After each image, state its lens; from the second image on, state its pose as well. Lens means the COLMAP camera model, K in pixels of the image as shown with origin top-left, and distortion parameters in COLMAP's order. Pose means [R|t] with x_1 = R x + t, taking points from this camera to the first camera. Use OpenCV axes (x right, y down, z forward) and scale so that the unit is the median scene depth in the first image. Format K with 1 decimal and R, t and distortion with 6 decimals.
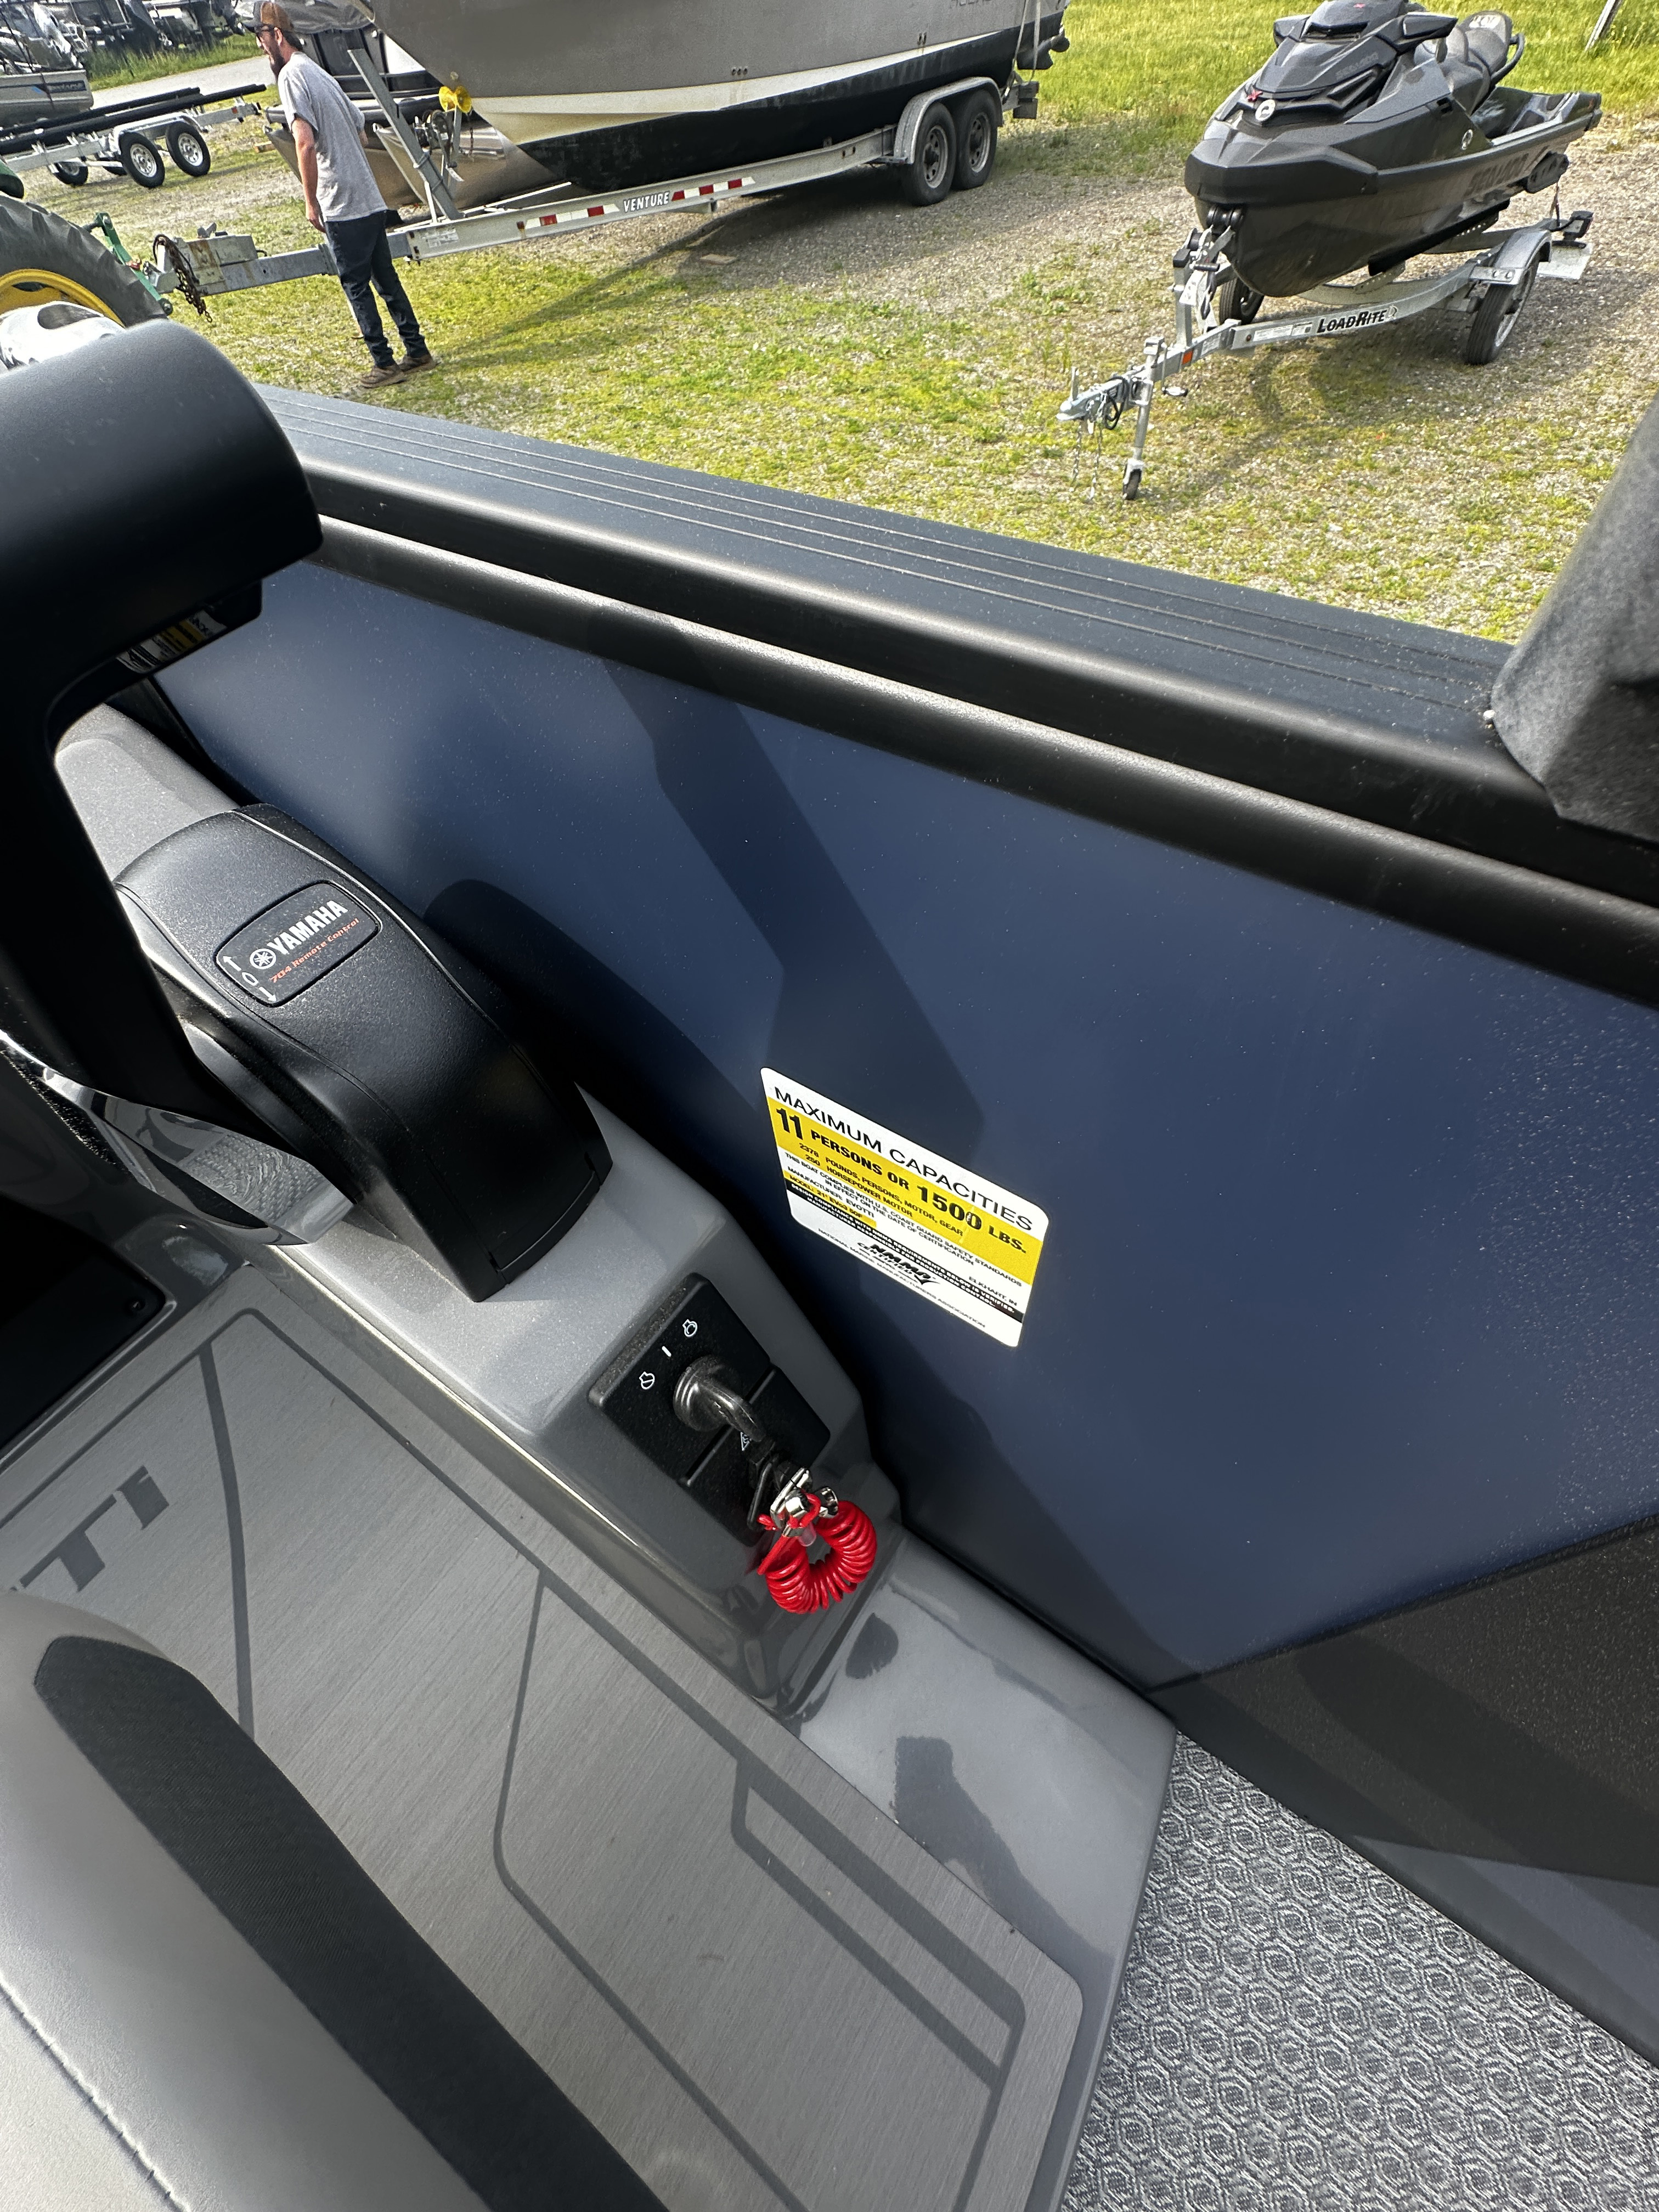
lens RADIAL K [[882.2, 0, 837.4], [0, 882.2, 1106.9], [0, 0, 1]] dist [-0.007291, 0.002152]
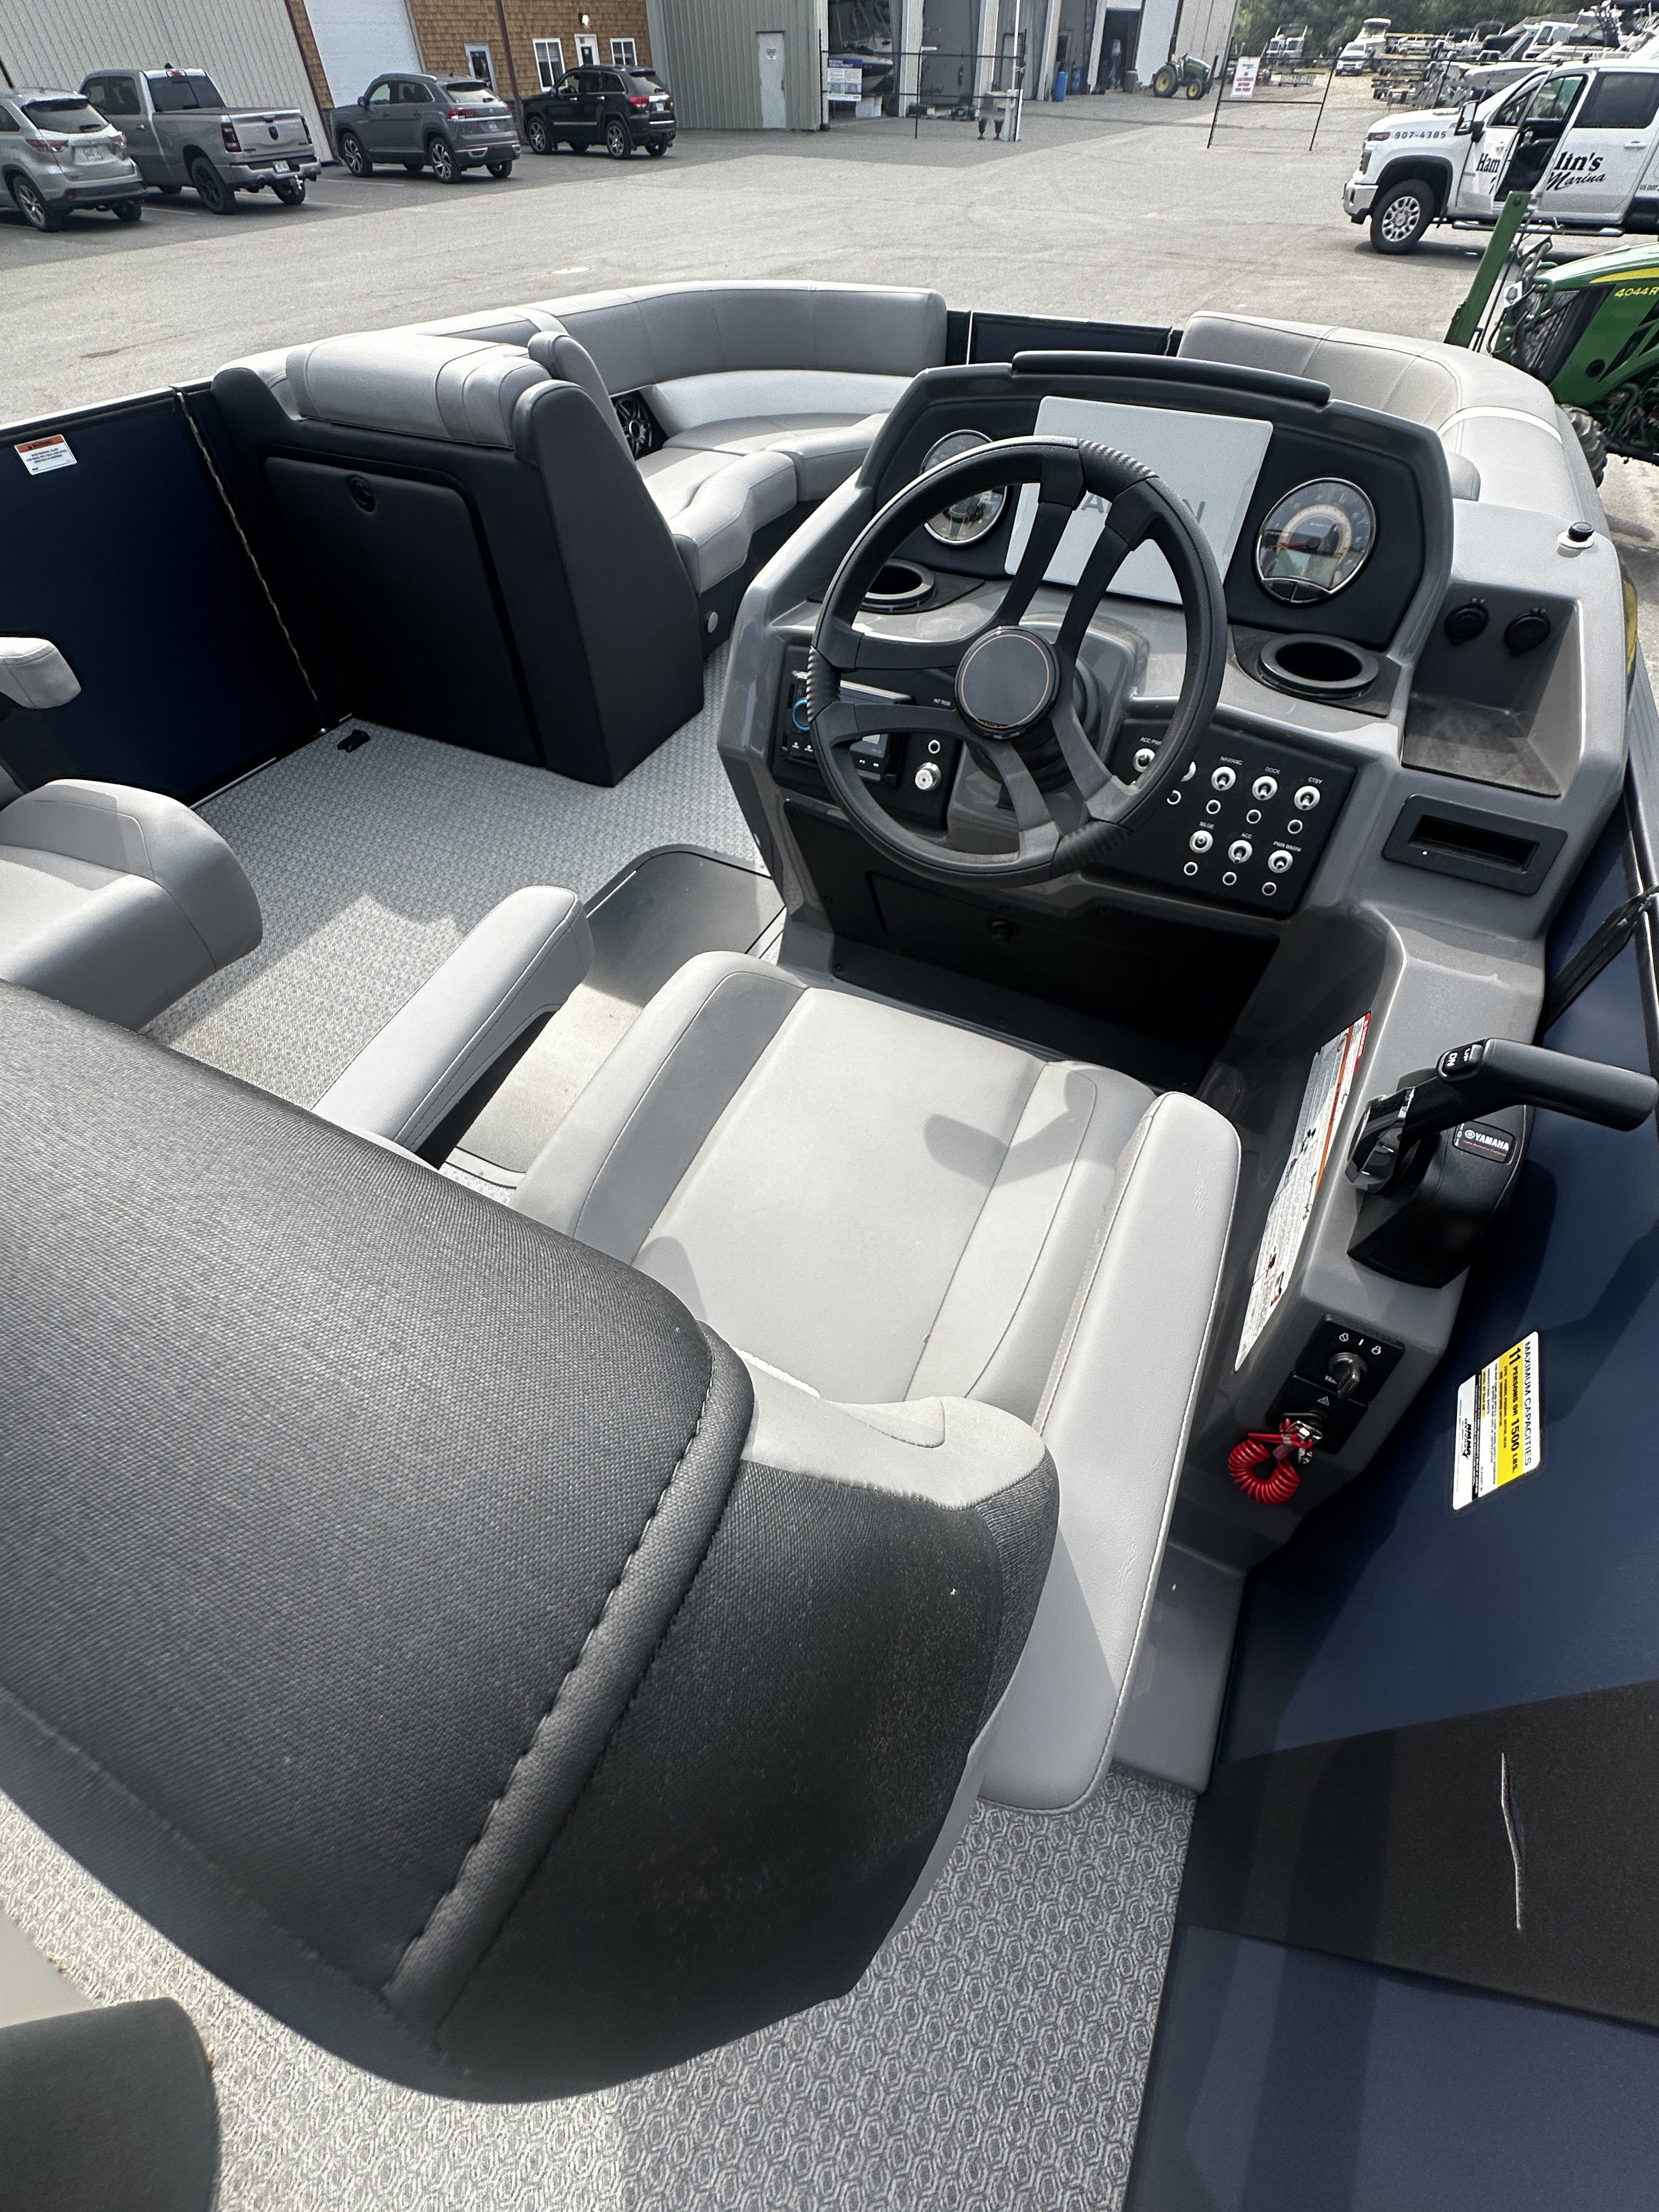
lens RADIAL K [[884.2, 0, 842.3], [0, 884.2, 1106.7], [0, 0, 1]] dist [-0.000218, -0.001204]
pose [[0.145113, 0.802154, -0.579216, 0.416243], [-0.805443, 0.435769, 0.401705, 0.187188], [0.574634, 0.408233, 0.709325, -1.507455]]
